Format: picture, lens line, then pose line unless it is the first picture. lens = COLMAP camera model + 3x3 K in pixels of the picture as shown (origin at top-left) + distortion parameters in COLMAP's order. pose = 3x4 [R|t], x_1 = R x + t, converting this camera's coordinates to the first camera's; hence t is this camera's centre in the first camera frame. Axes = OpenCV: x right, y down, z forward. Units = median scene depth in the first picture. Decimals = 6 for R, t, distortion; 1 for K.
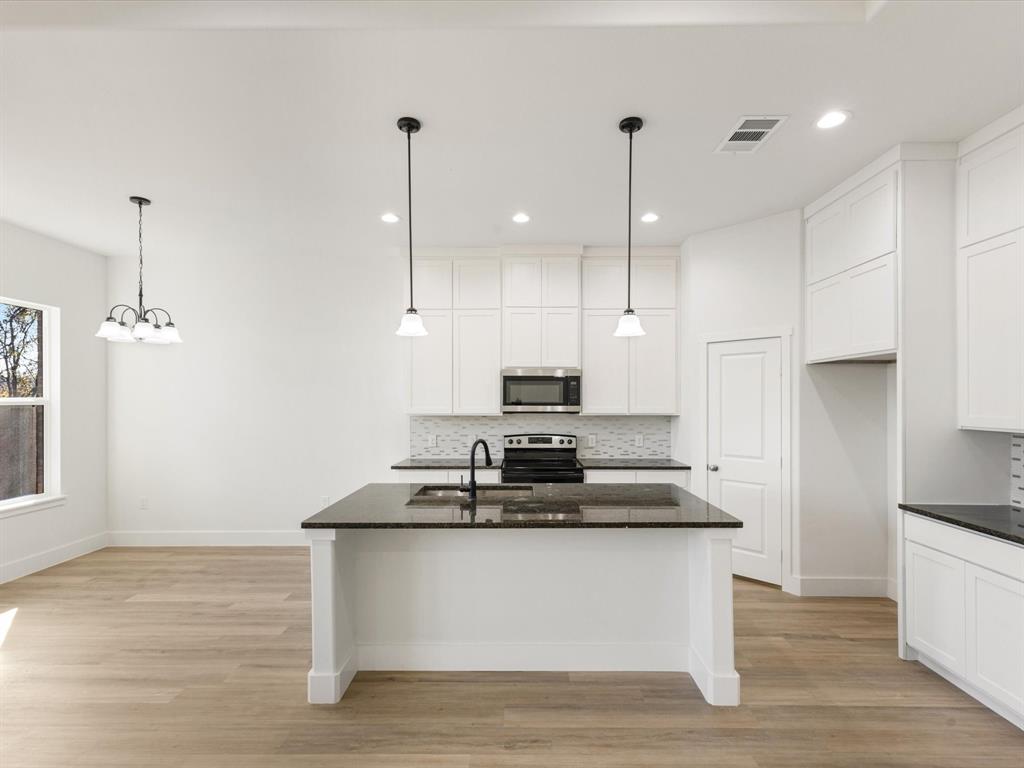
lens RADIAL K [[509.5, 0, 513.2], [0, 509.5, 398.8], [0, 0, 1]] dist [0.016218, 0.000118]
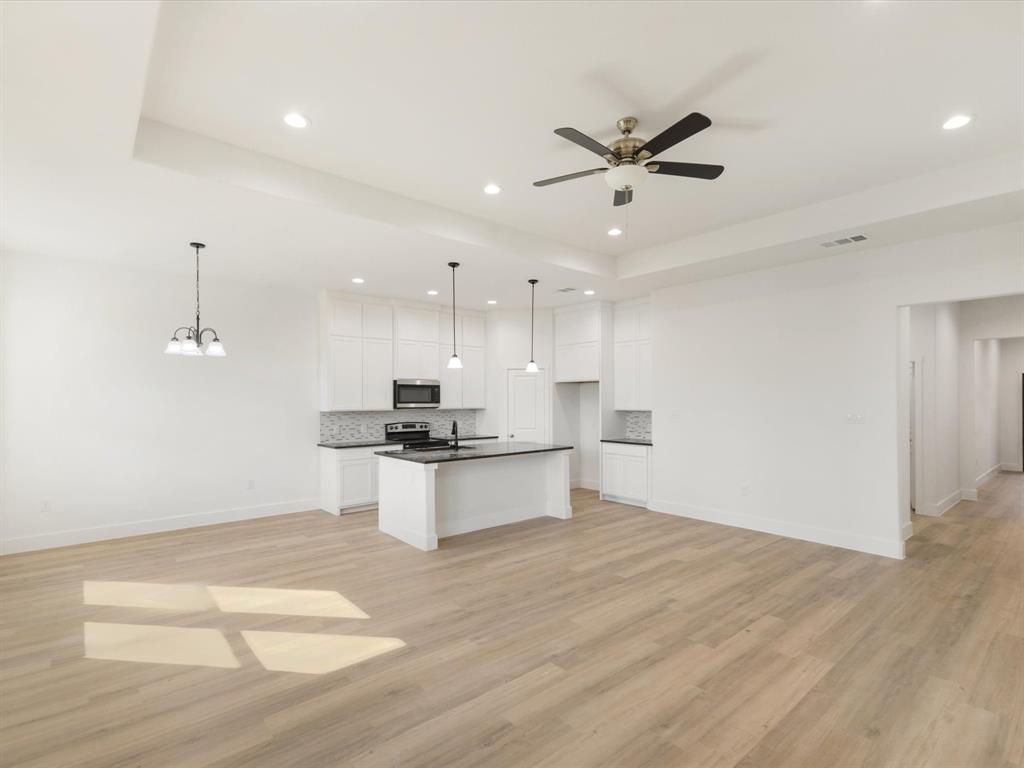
lens RADIAL K [[509.5, 0, 513.2], [0, 509.5, 398.8], [0, 0, 1]] dist [0.016218, 0.000118]
pose [[0.749633, -0.000523, 0.661853, -0.768332], [0.002111, 0.999996, -0.001601, 0.001904], [-0.661850, 0.002597, 0.749632, -0.376771]]
